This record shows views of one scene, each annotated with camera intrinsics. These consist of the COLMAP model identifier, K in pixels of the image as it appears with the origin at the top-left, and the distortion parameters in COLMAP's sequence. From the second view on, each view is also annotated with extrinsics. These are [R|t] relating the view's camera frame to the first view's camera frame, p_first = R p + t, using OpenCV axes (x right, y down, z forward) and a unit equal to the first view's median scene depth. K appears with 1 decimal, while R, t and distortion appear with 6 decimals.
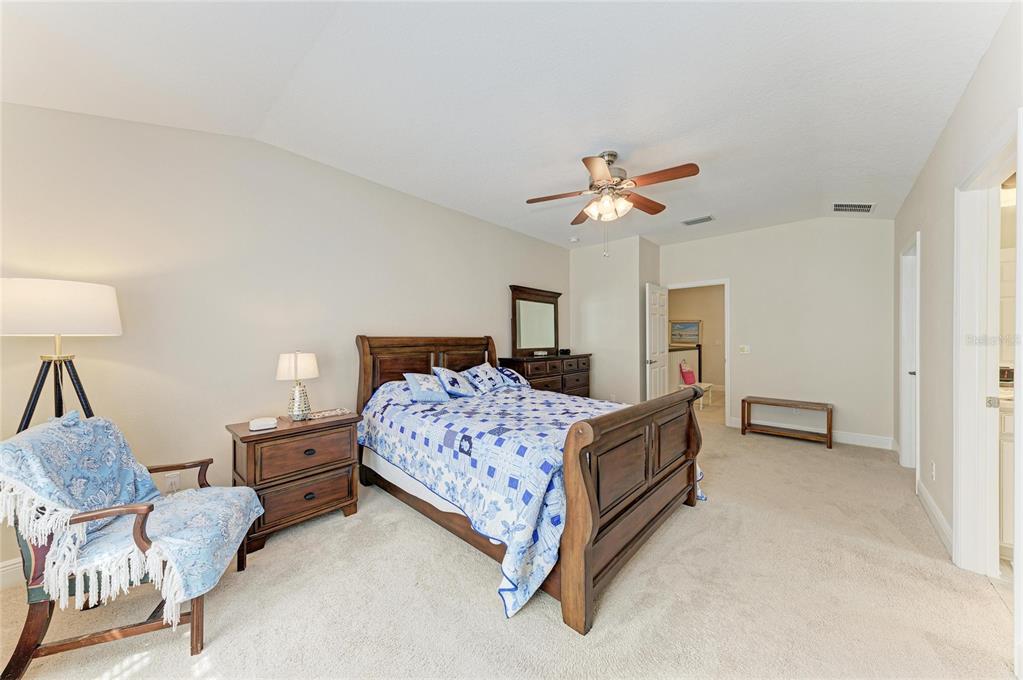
lens RADIAL K [[343.1, 0, 511.5], [0, 343.1, 340.0], [0, 0, 1]] dist [0.008509, -0.000033]
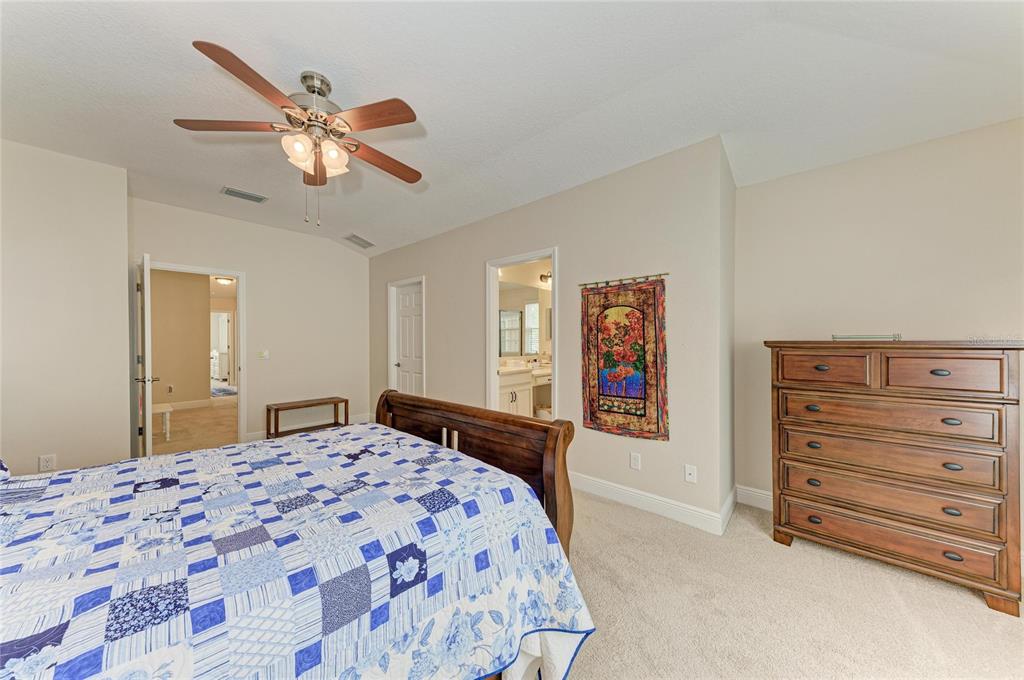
lens RADIAL K [[350.4, 0, 505.3], [0, 350.4, 340.9], [0, 0, 1]] dist [0.007842, -0.000317]
pose [[-0.007069, 0.000809, 0.999975, -0.598000], [0.010066, 0.999949, -0.000738, -0.000885], [-0.999924, 0.010061, -0.007077, 0.849705]]
